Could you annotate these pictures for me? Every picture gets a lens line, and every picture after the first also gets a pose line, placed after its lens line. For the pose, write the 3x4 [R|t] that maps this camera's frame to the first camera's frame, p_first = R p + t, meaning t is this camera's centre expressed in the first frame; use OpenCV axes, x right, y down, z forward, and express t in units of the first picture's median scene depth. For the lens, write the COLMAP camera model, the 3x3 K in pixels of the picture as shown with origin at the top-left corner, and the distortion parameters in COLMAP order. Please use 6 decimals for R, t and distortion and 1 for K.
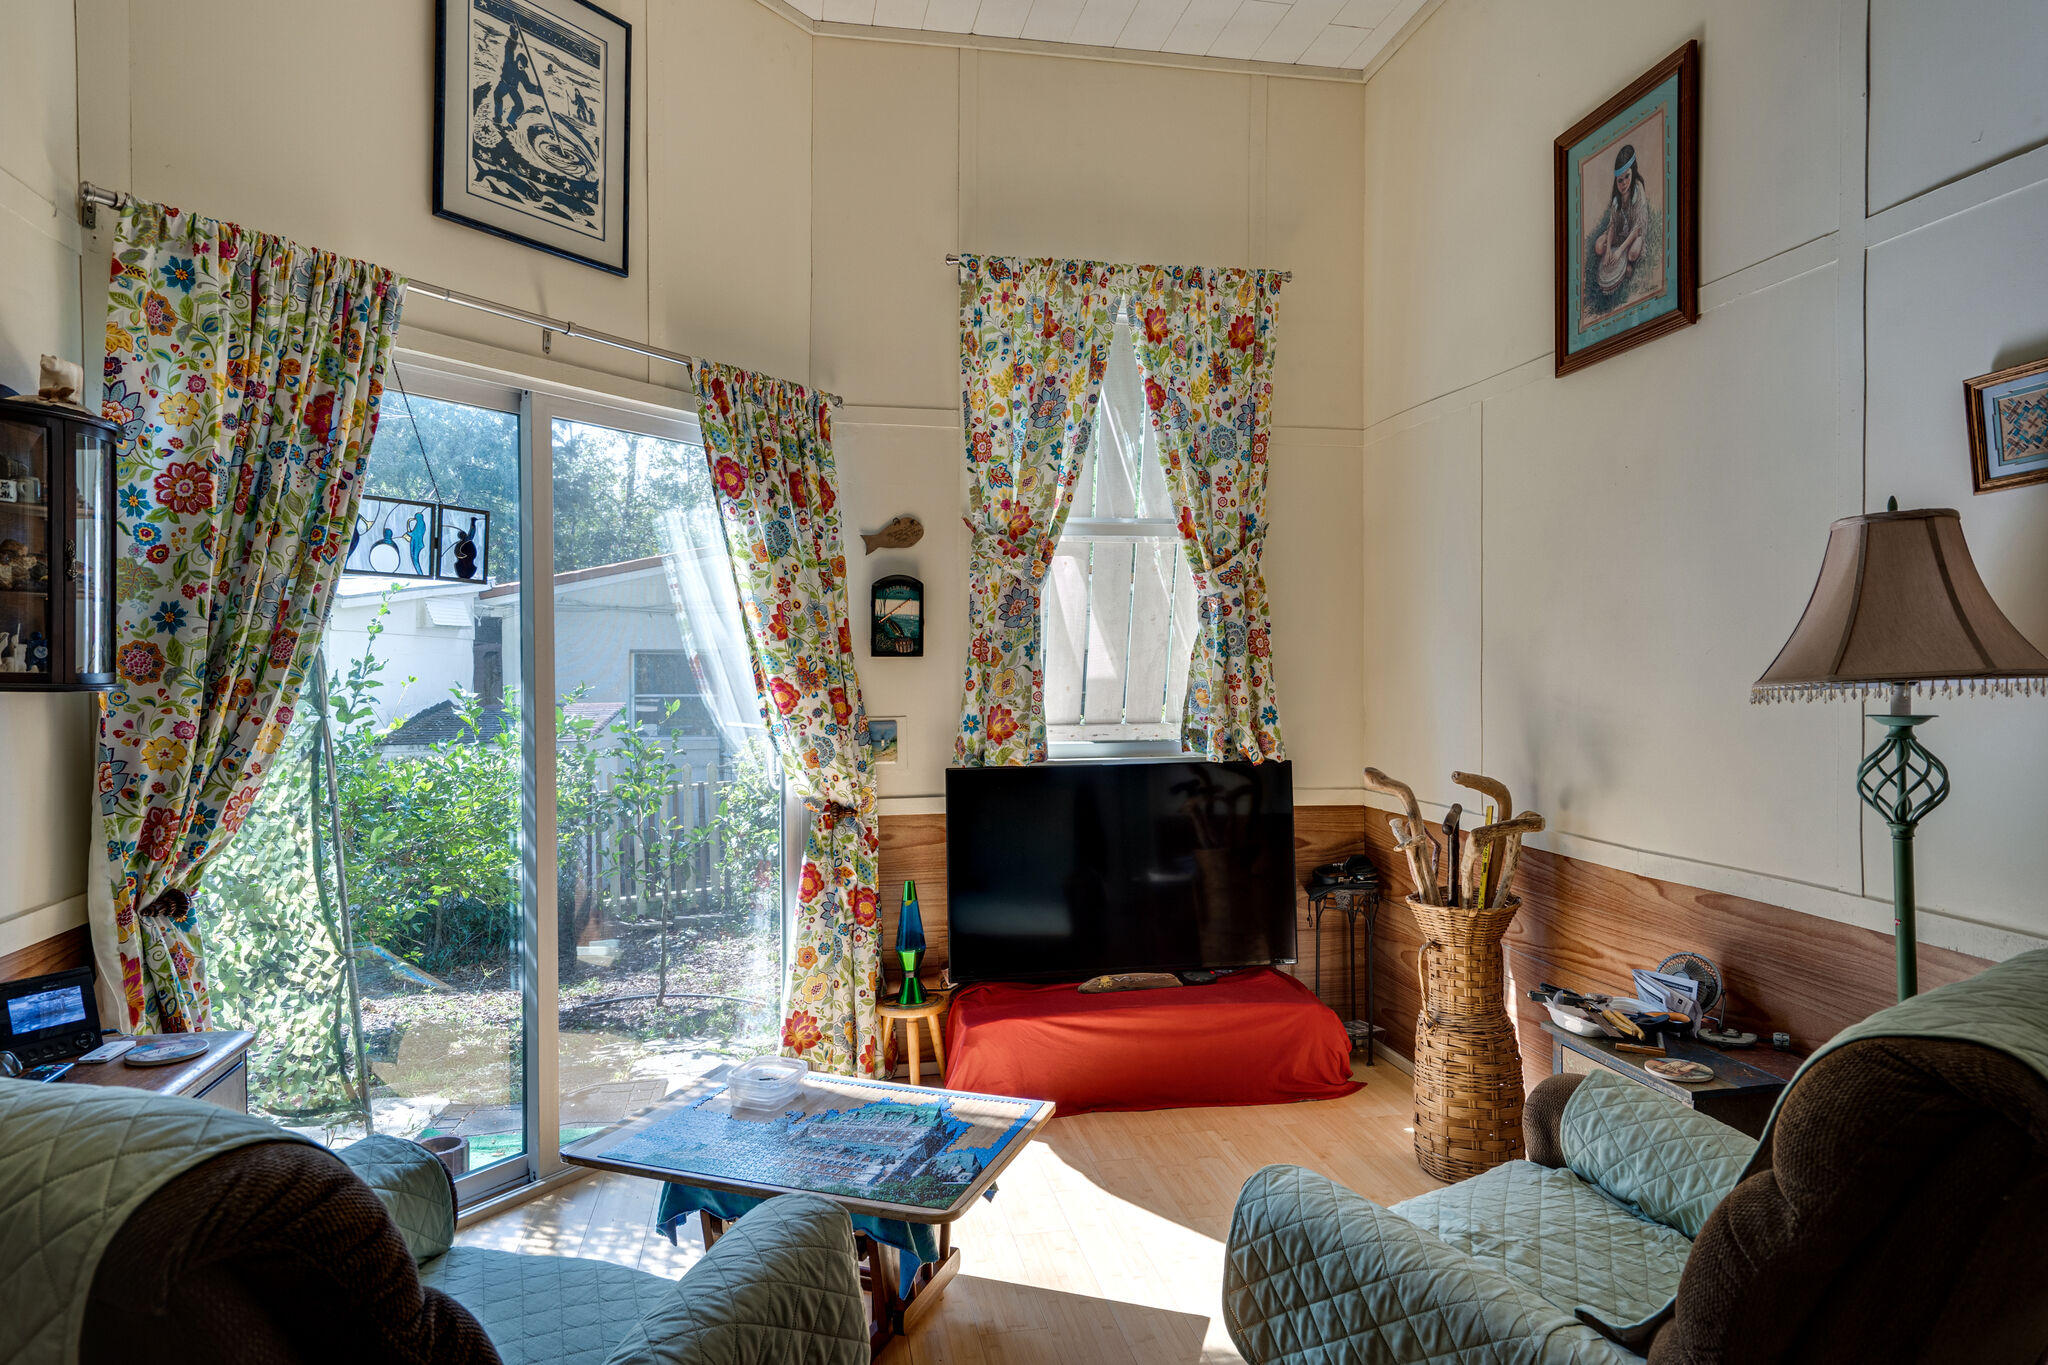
lens RADIAL K [[1248.2, 0, 1023.6], [0, 1248.2, 678.0], [0, 0, 1]] dist [0.000393, -0.000180]
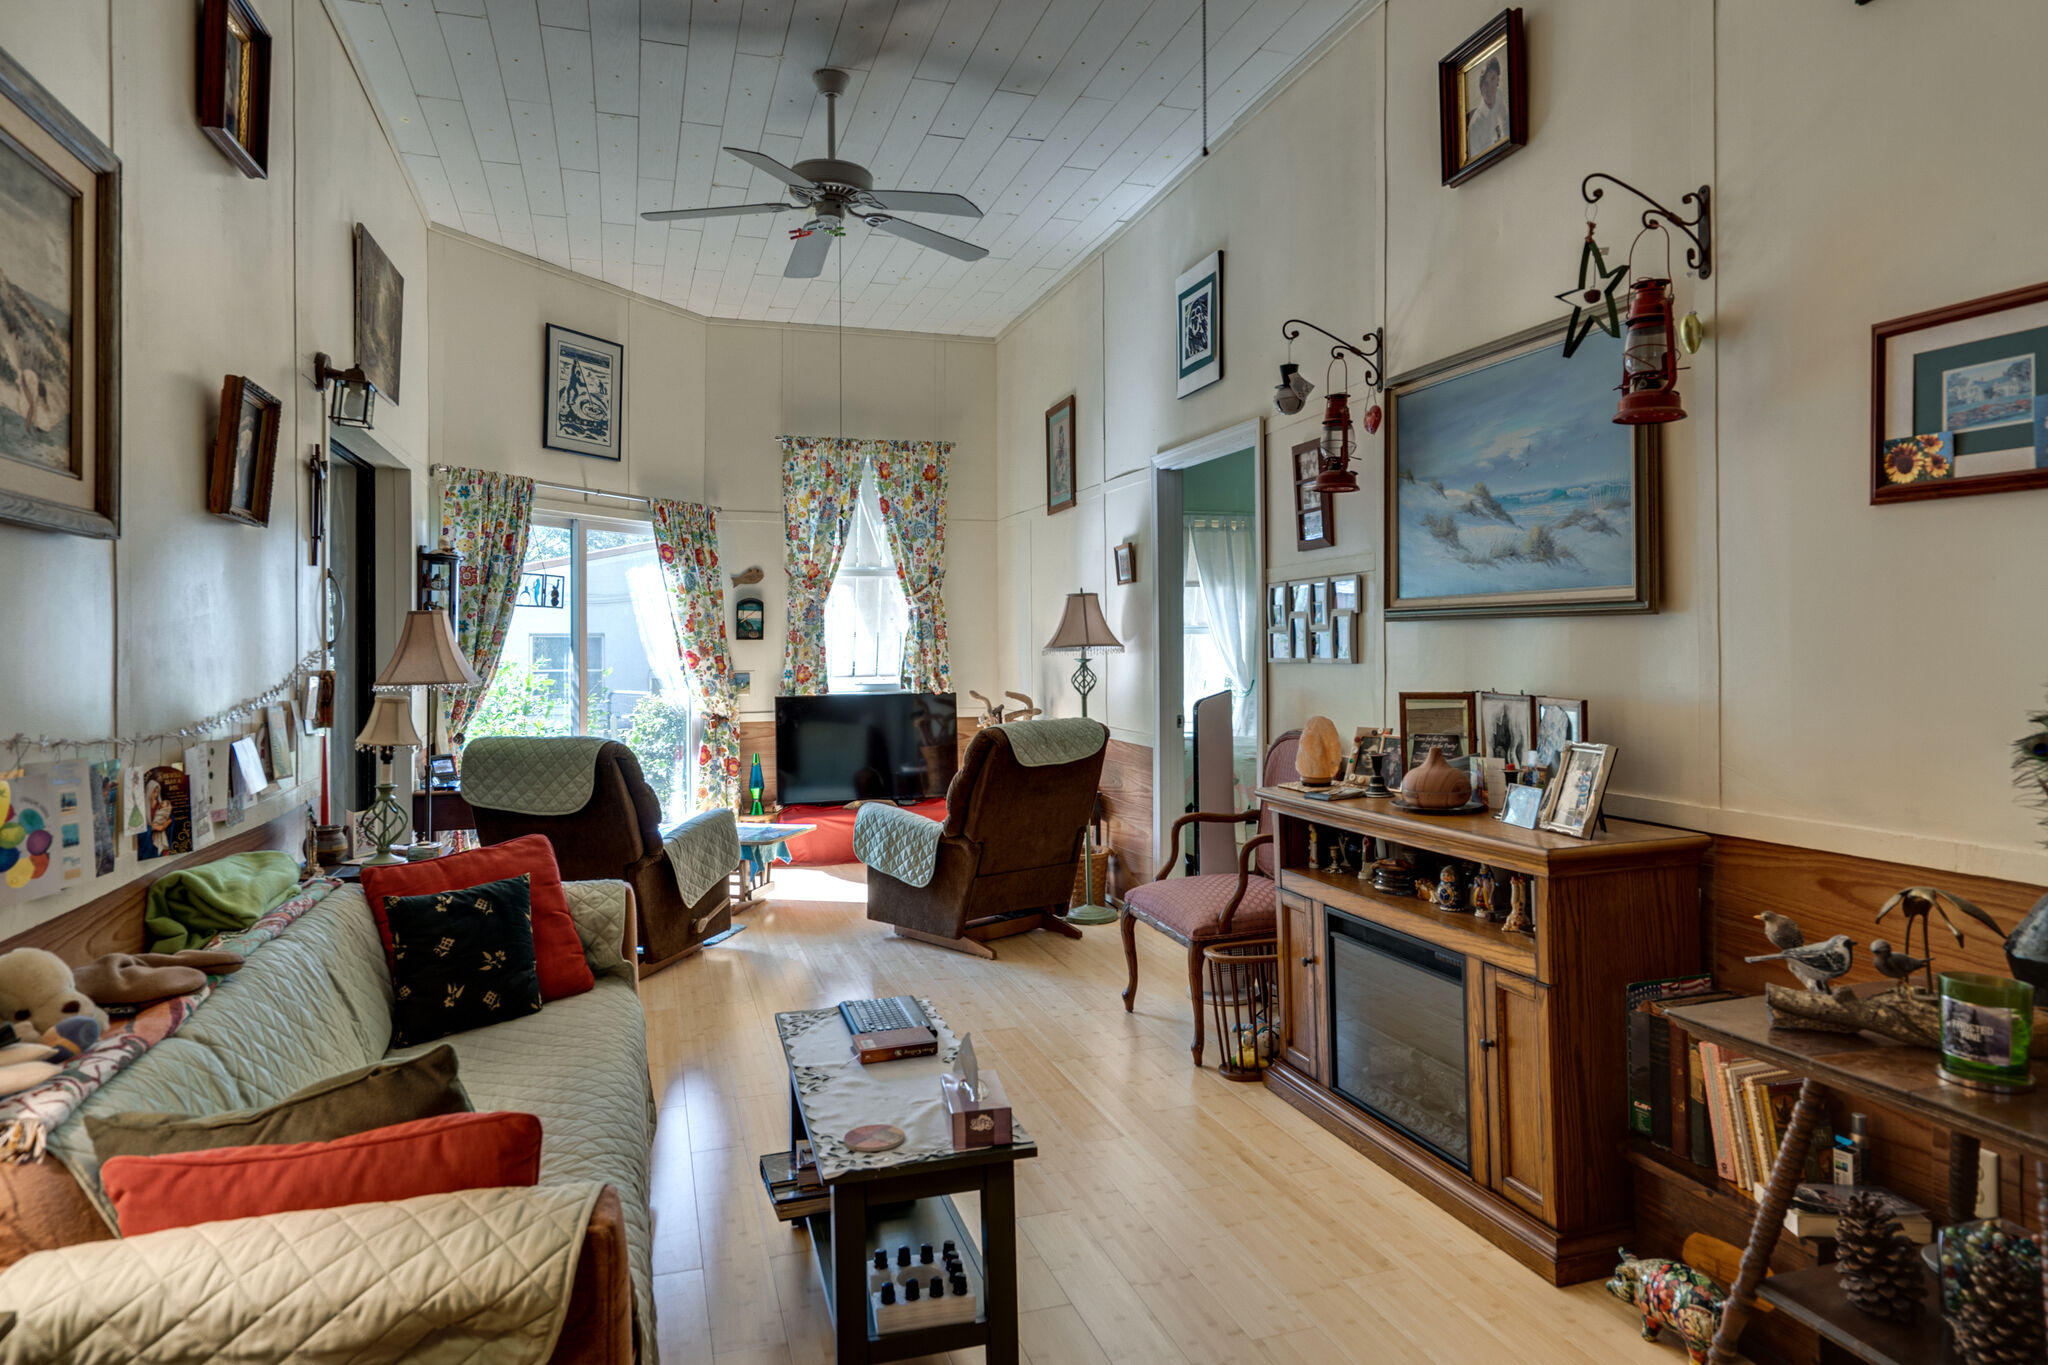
lens RADIAL K [[1248.2, 0, 1025.3], [0, 1248.2, 626.0], [0, 0, 1]] dist [0.000393, -0.000180]
pose [[0.993440, -0.001499, 0.114349, 0.104576], [0.004425, 0.999669, -0.025337, 0.012538], [-0.114273, 0.025676, 0.993118, -0.998477]]
